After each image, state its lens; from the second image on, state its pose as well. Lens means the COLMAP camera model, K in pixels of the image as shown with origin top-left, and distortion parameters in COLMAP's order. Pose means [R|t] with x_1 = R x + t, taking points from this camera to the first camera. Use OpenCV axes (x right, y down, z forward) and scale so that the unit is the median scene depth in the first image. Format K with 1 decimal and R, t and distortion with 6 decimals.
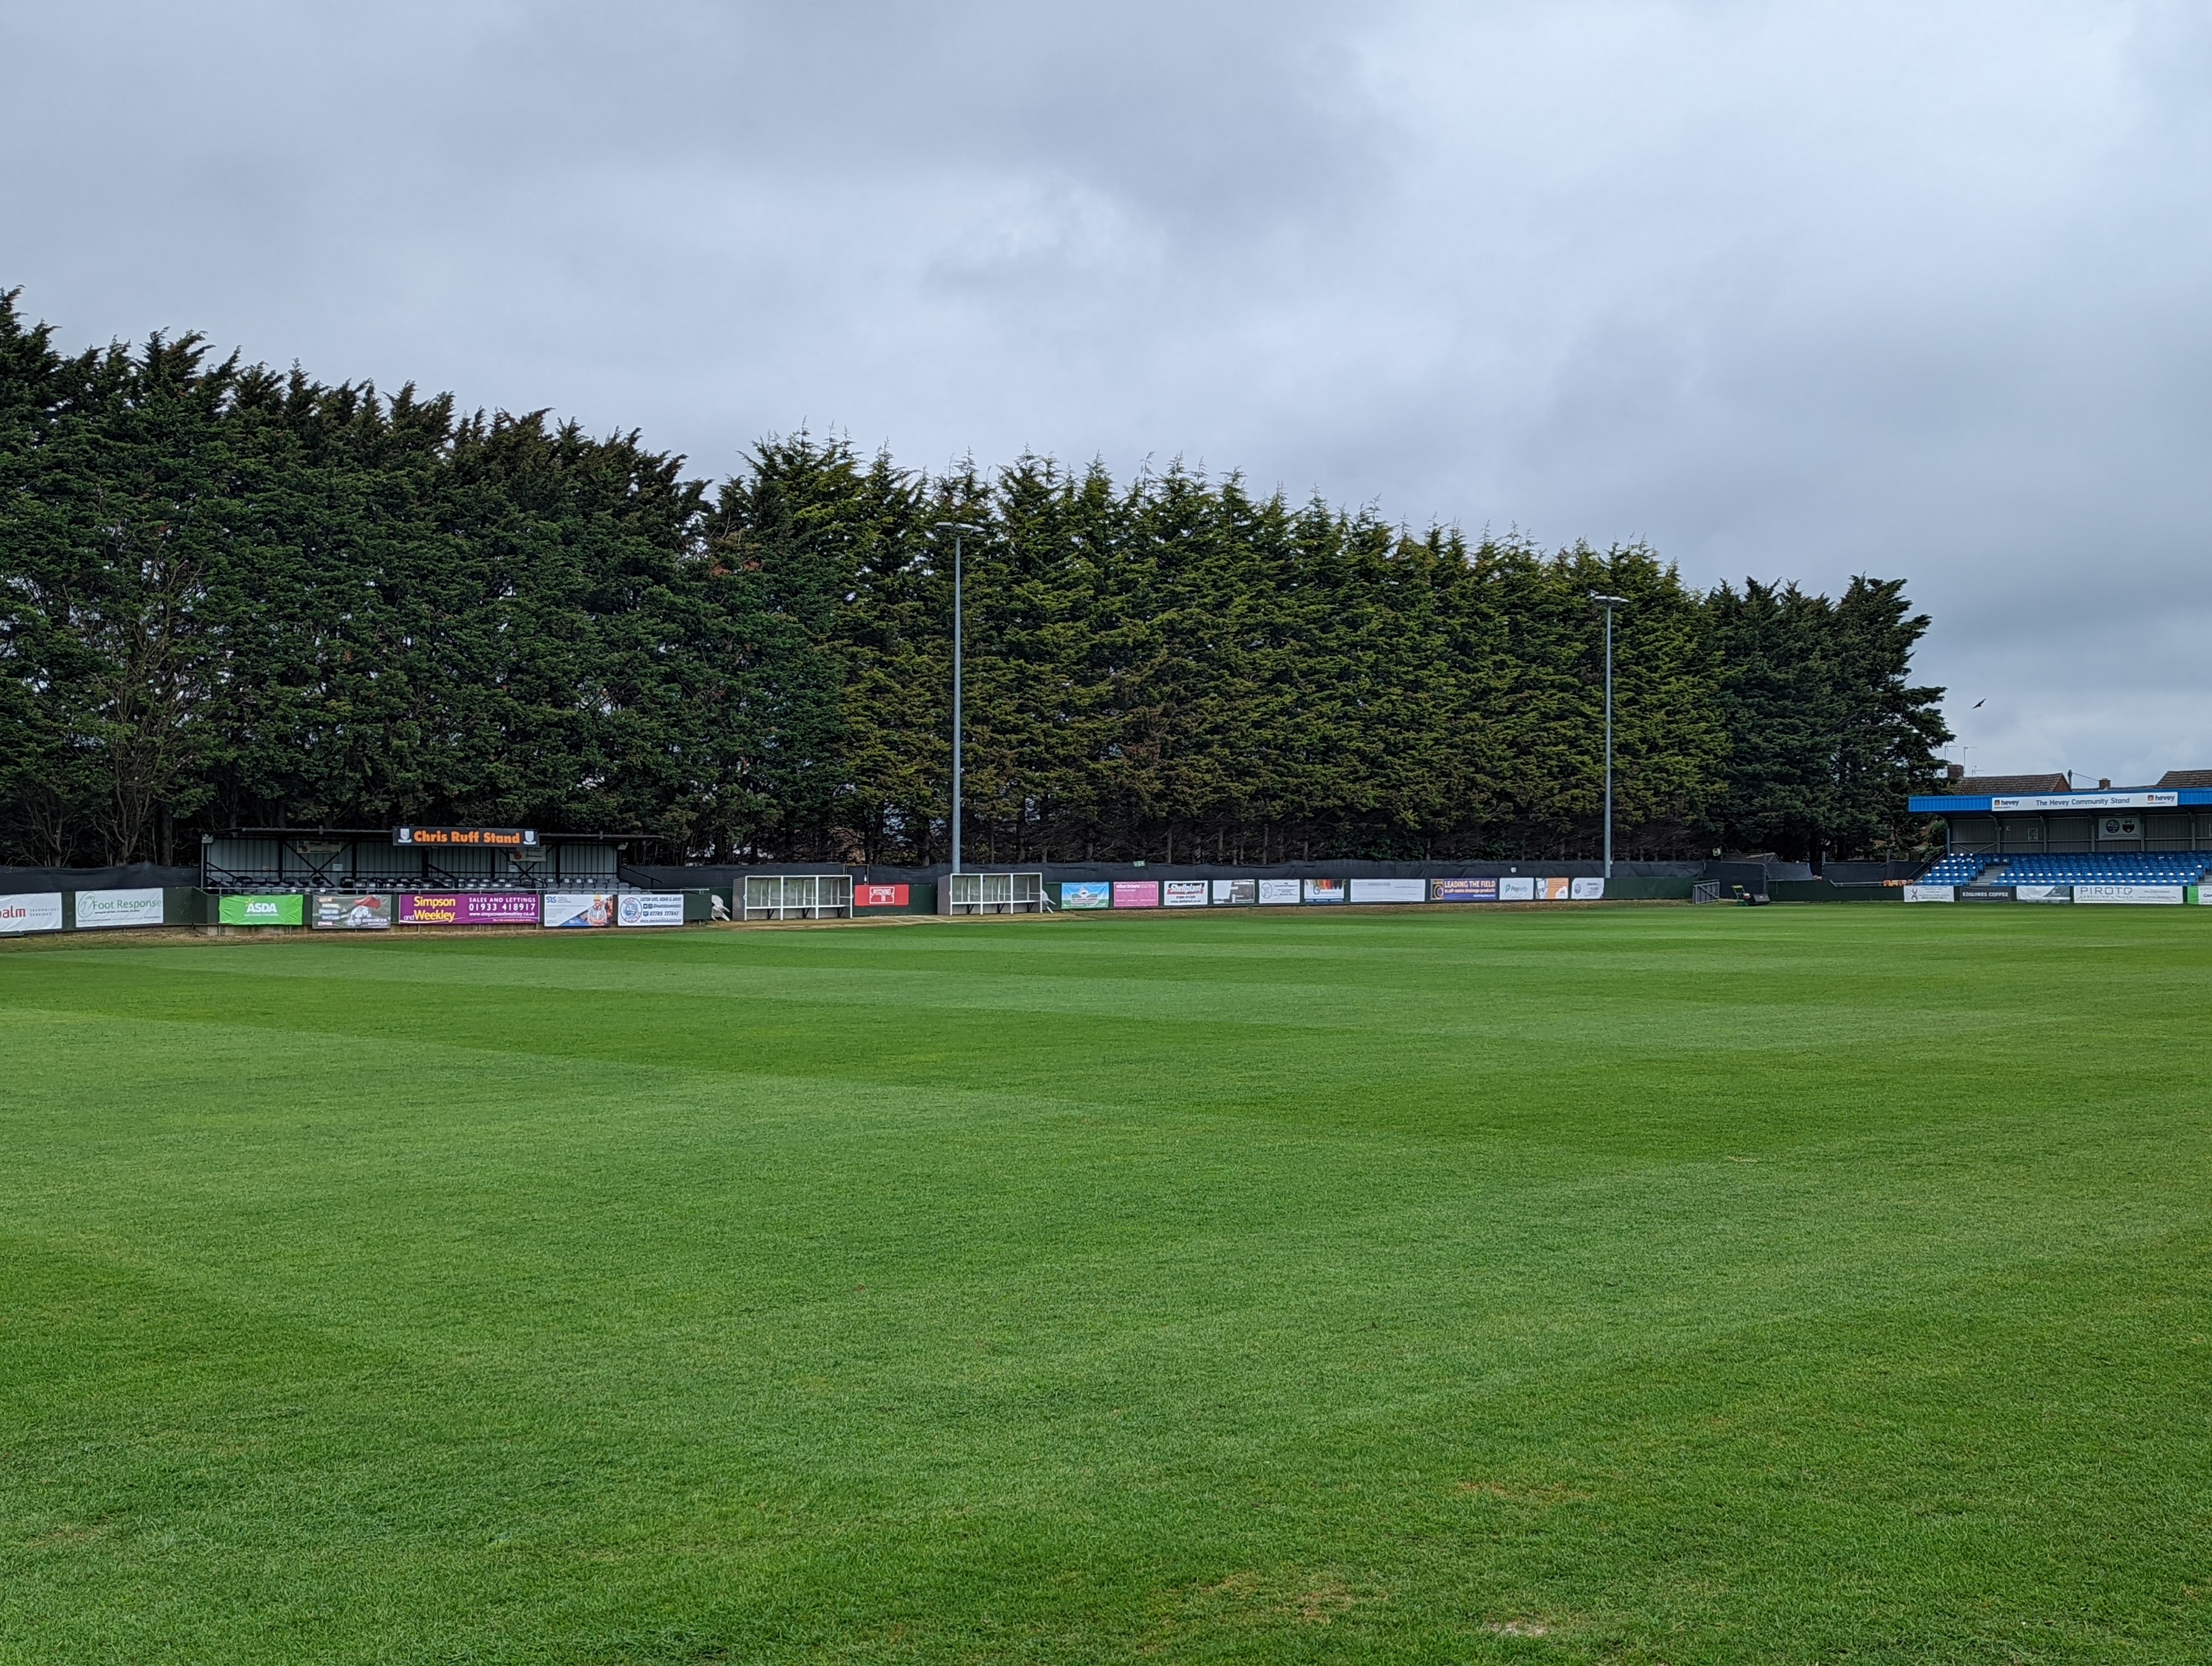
lens RADIAL K [[2378.9, 0, 1106.0], [0, 2378.9, 833.0], [0, 0, 1]] dist [0.161748, -0.427447]
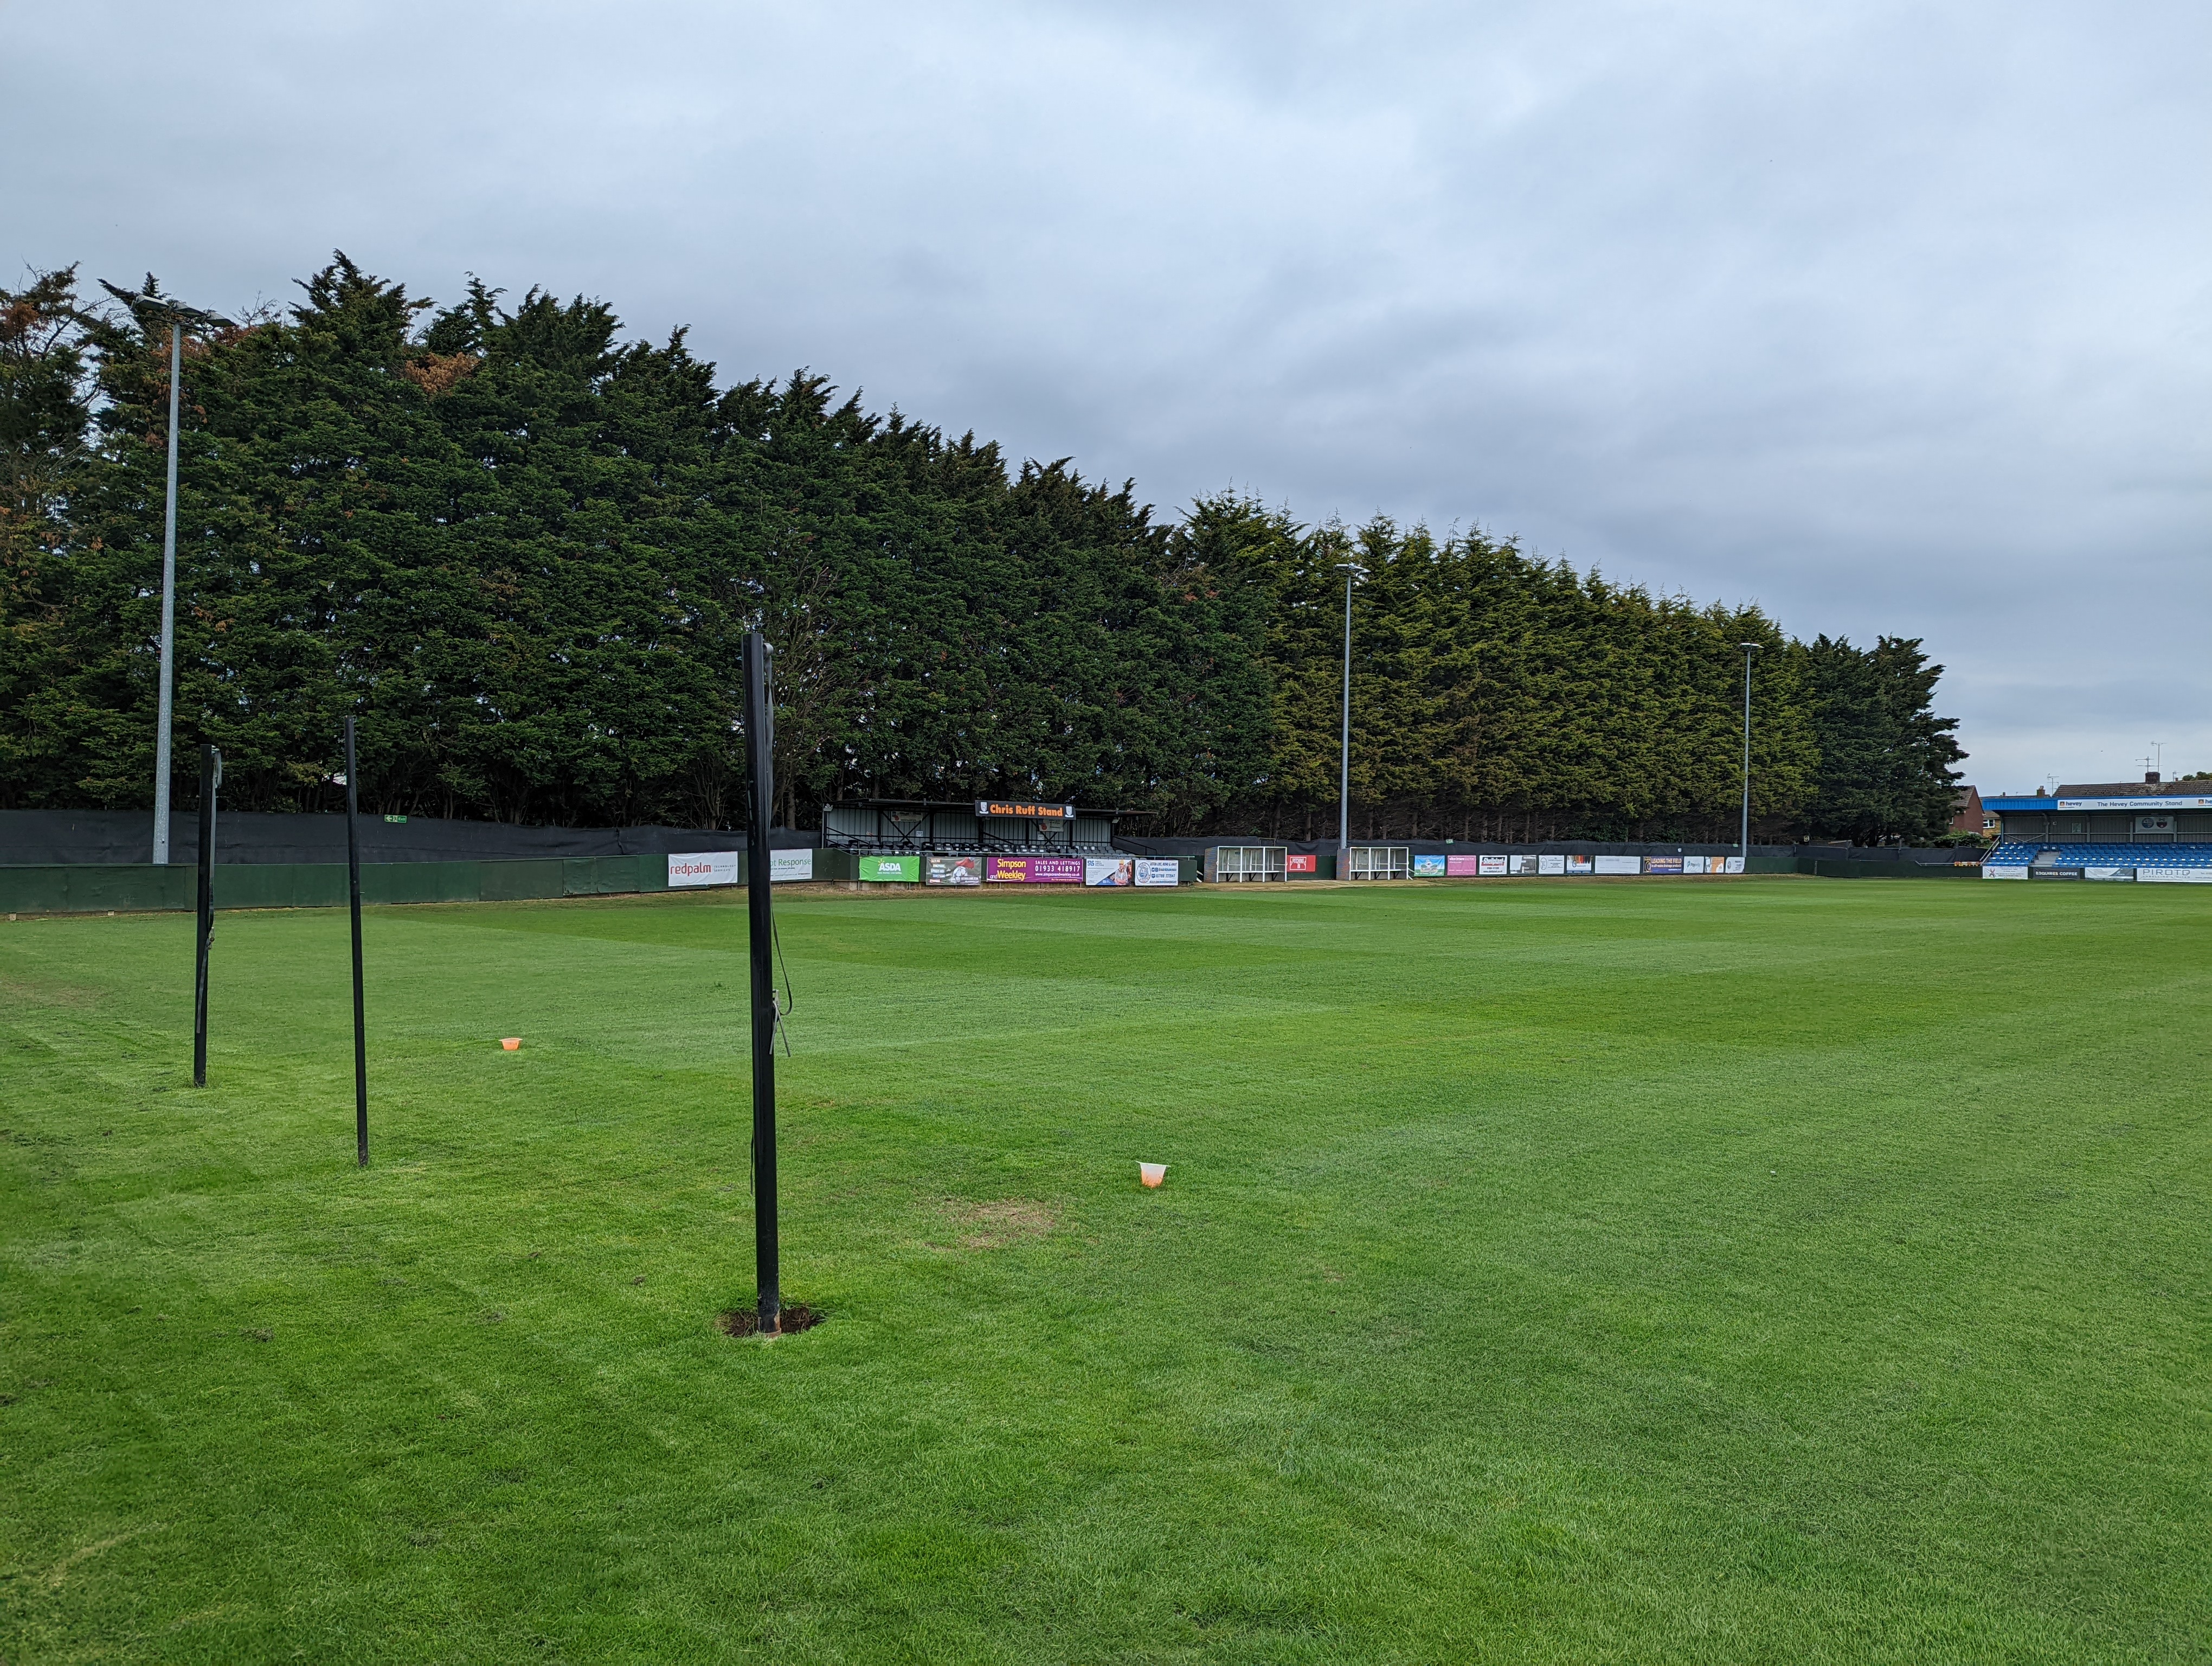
lens RADIAL K [[1583.9, 0, 1149.3], [0, 1583.9, 824.9], [0, 0, 1]] dist [0.084172, -0.003920]
pose [[0.999061, 0.012351, 0.041516, -0.185022], [-0.012300, 0.999923, -0.001473, 0.007411], [-0.041531, 0.000960, 0.999137, 0.162650]]
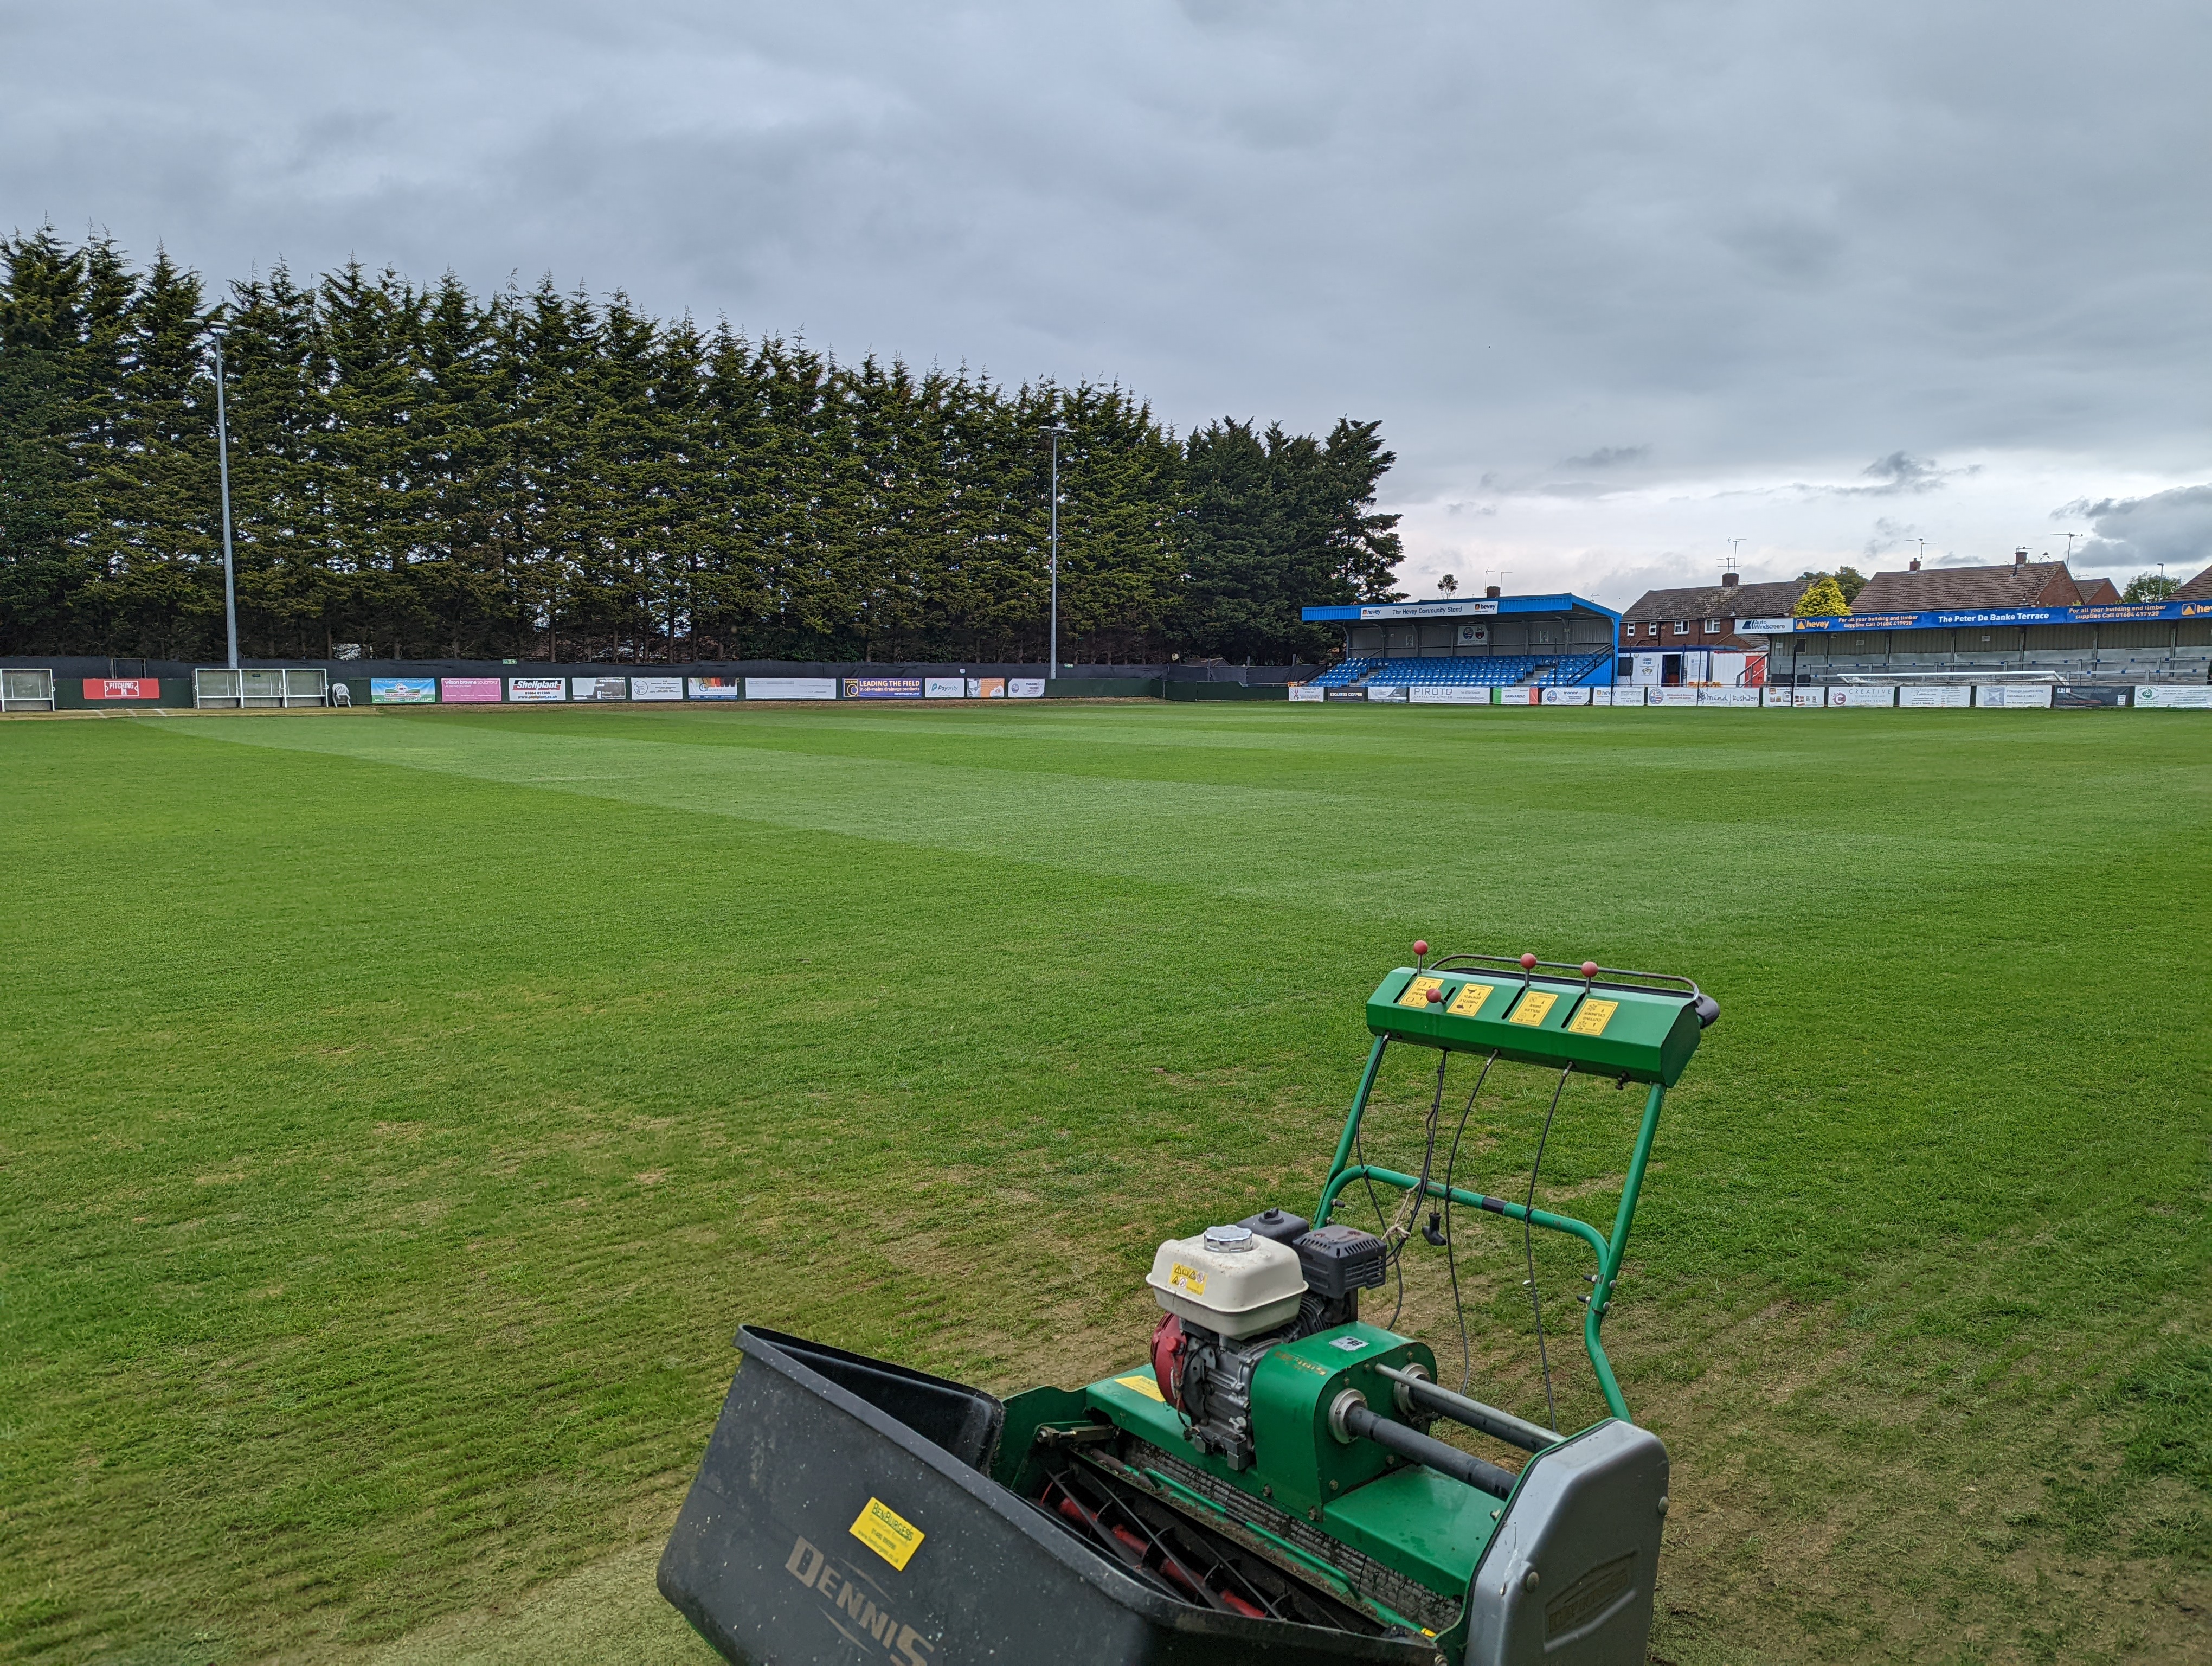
lens RADIAL K [[1549.4, 0, 1110.6], [0, 1549.4, 863.6], [0, 0, 1]] dist [0.097829, -0.112168]
pose [[0.998744, 0.010736, -0.048940, 0.331463], [-0.003882, 0.990418, 0.138051, 0.004244], [0.049953, -0.137688, 0.989215, 0.297211]]
